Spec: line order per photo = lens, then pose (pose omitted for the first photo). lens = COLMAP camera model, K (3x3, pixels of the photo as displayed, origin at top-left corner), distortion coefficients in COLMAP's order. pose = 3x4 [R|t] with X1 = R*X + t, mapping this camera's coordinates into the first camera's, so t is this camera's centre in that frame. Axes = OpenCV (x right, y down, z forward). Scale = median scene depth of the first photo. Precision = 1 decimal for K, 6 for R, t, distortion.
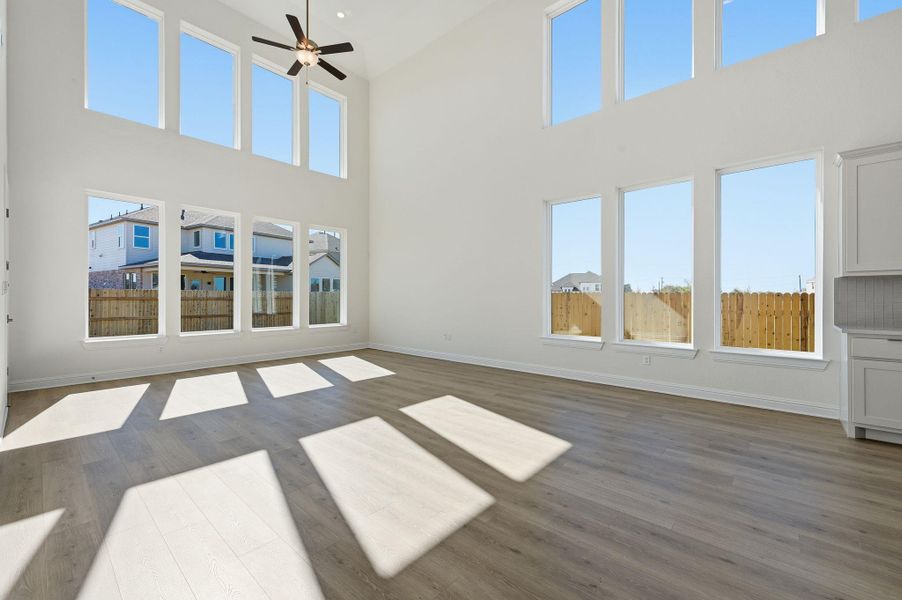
lens RADIAL K [[368.3, 0, 459.8], [0, 368.3, 300.5], [0, 0, 1]] dist [0.002016, -0.000192]
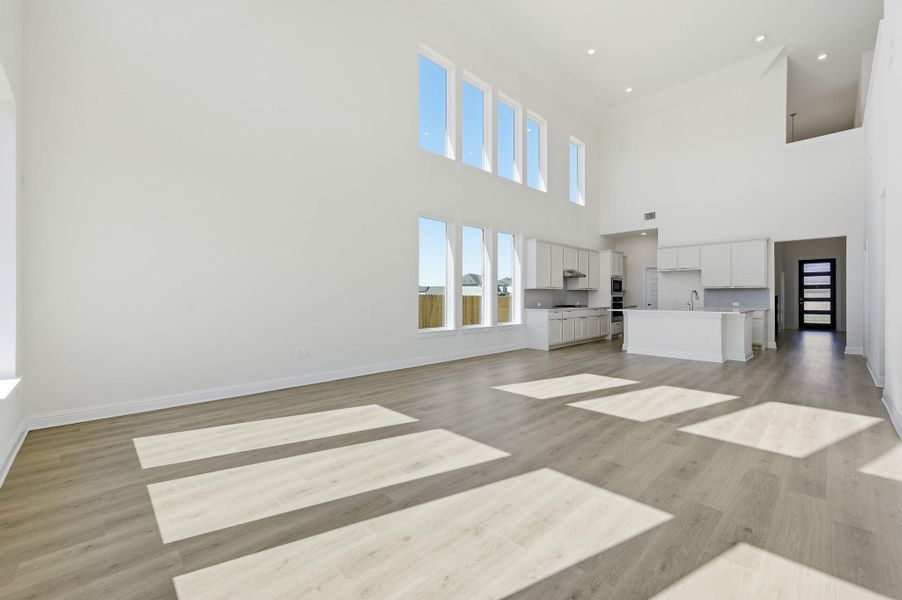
lens RADIAL K [[368.3, 0, 456.6], [0, 368.3, 298.9], [0, 0, 1]] dist [0.002016, -0.000192]
pose [[0.108000, -0.001804, 0.994149, -1.227501], [0.011827, 0.999930, 0.000530, -0.002201], [-0.994081, 0.011700, 0.108013, 1.095267]]
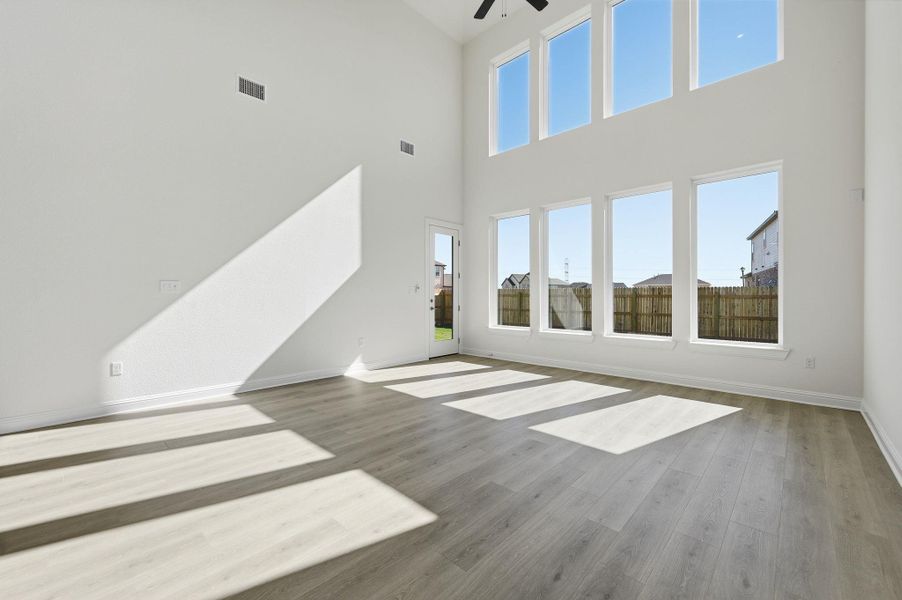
lens RADIAL K [[368.3, 0, 453.3], [0, 368.3, 296.7], [0, 0, 1]] dist [0.002016, -0.000192]
pose [[-0.067847, -0.001053, -0.997695, 0.435951], [-0.004448, 0.999990, -0.000752, 0.000086], [0.997686, 0.004387, -0.067851, 1.171677]]
